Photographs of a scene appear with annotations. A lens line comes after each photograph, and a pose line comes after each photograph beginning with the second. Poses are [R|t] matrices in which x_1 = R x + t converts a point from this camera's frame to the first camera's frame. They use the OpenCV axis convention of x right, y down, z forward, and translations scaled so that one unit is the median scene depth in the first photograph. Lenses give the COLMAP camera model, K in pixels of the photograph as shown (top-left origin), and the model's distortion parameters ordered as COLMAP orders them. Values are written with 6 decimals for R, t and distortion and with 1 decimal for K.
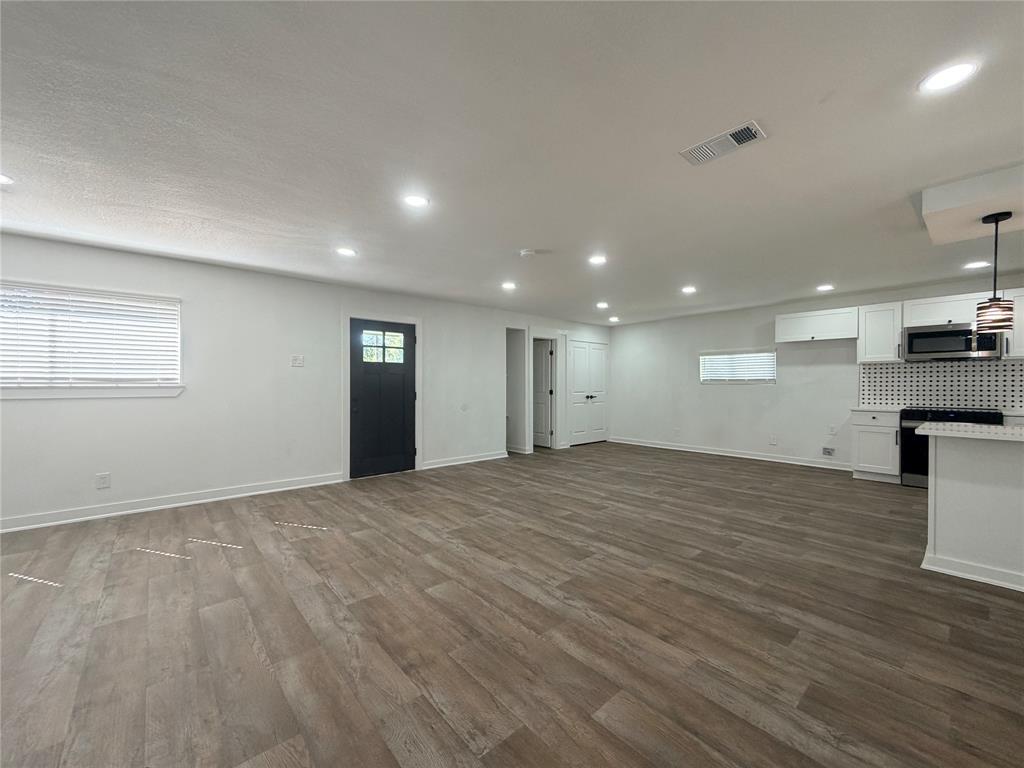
lens RADIAL K [[409.6, 0, 508.9], [0, 409.6, 382.2], [0, 0, 1]] dist [0.001621, -0.000094]
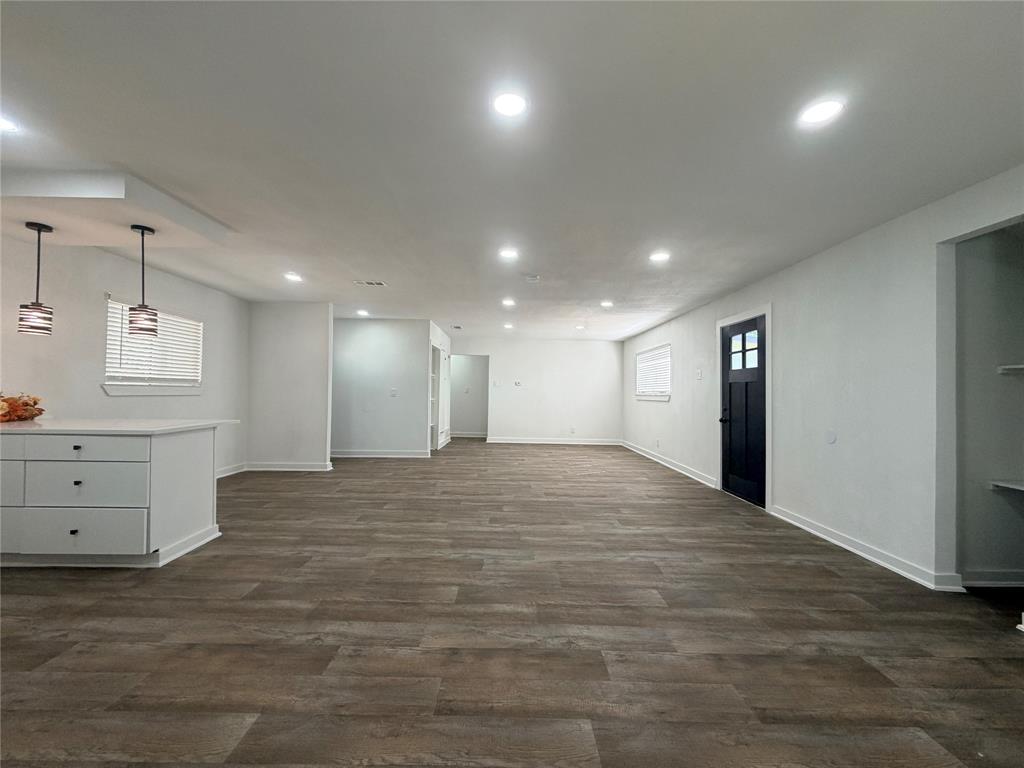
lens RADIAL K [[409.6, 0, 507.3], [0, 409.6, 382.6], [0, 0, 1]] dist [0.001621, -0.000094]
pose [[-0.652605, -0.028641, -0.757157, 1.029120], [-0.009582, 0.999517, -0.029549, 0.016401], [0.757637, -0.012029, -0.652565, 1.817581]]
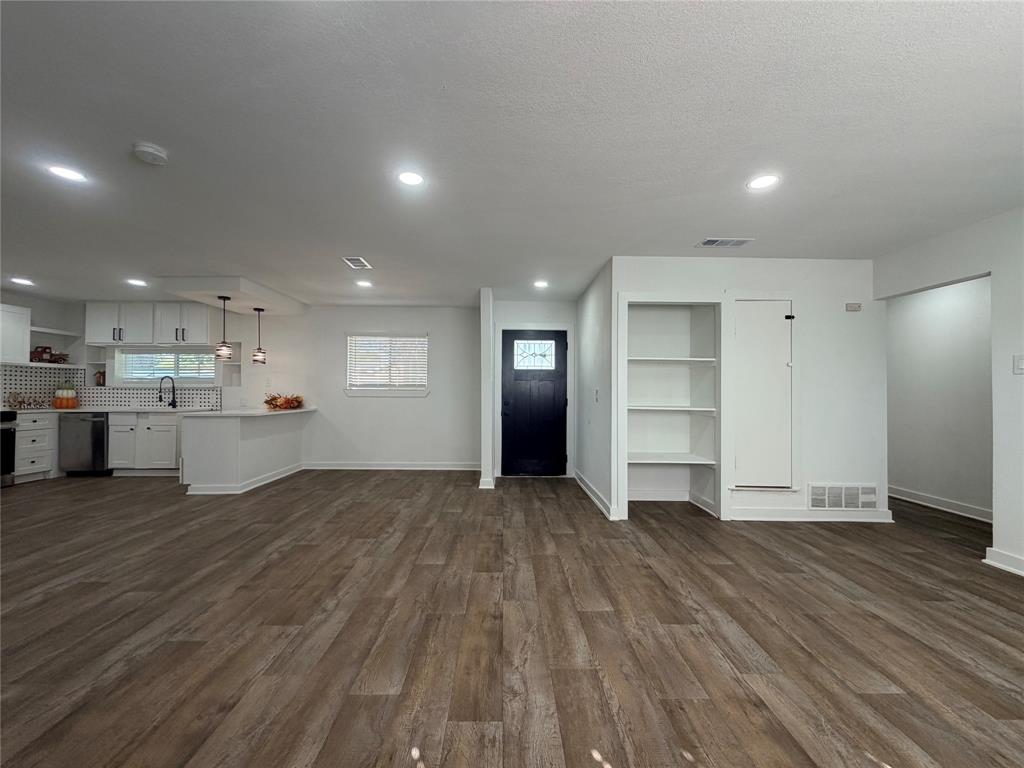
lens RADIAL K [[409.6, 0, 509.8], [0, 409.6, 383.6], [0, 0, 1]] dist [0.001621, -0.000094]
pose [[-0.764900, 0.007387, 0.644107, -0.734928], [-0.011271, 0.999628, -0.024849, 0.010988], [-0.644050, -0.026267, -0.764532, 1.182893]]
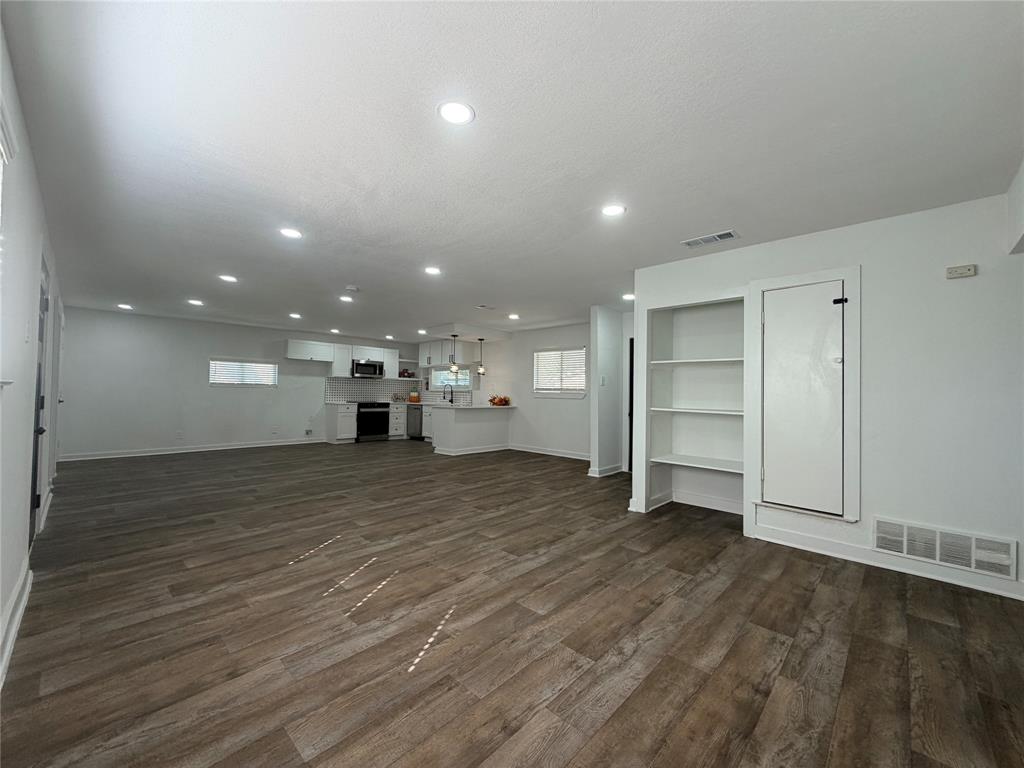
lens RADIAL K [[409.6, 0, 509.4], [0, 409.6, 382.8], [0, 0, 1]] dist [0.001621, -0.000094]
pose [[-0.097286, 0.024231, 0.994961, -1.379884], [-0.022574, 0.999393, -0.026546, 0.010704], [-0.995000, -0.025042, -0.096680, 0.663404]]
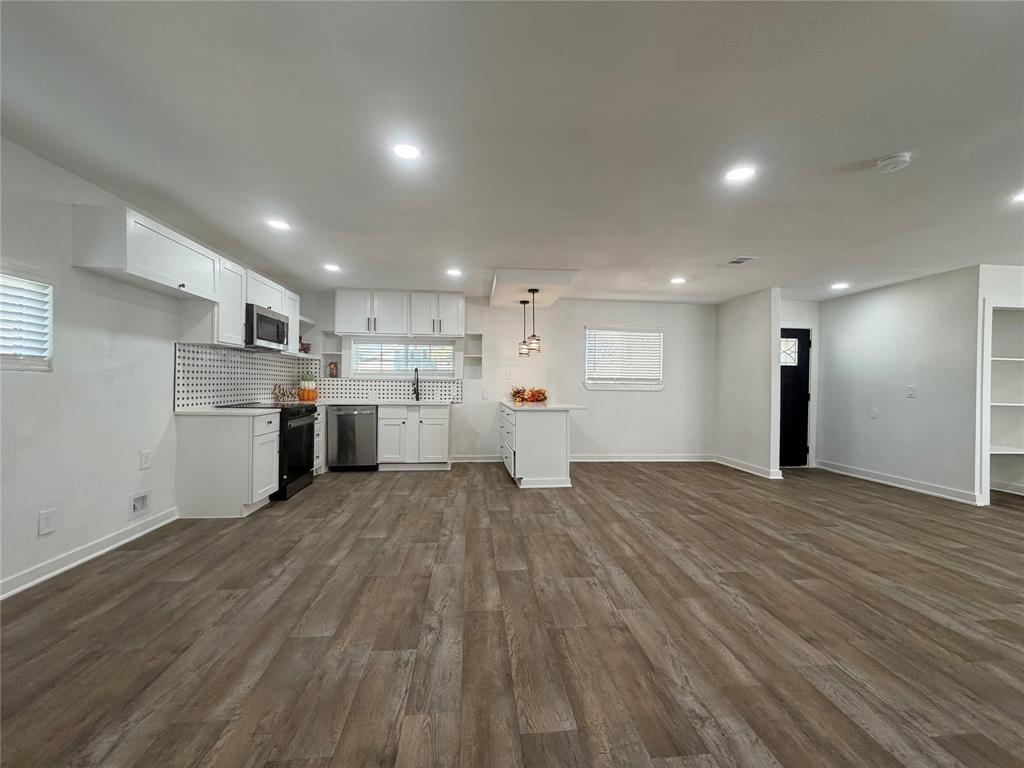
lens RADIAL K [[409.6, 0, 512.1], [0, 409.6, 382.1], [0, 0, 1]] dist [0.001621, -0.000094]
pose [[-0.818912, -0.011381, 0.573806, 0.158985], [-0.019459, 0.999779, -0.007942, 0.016613], [-0.573589, -0.017669, -0.818953, 1.912817]]
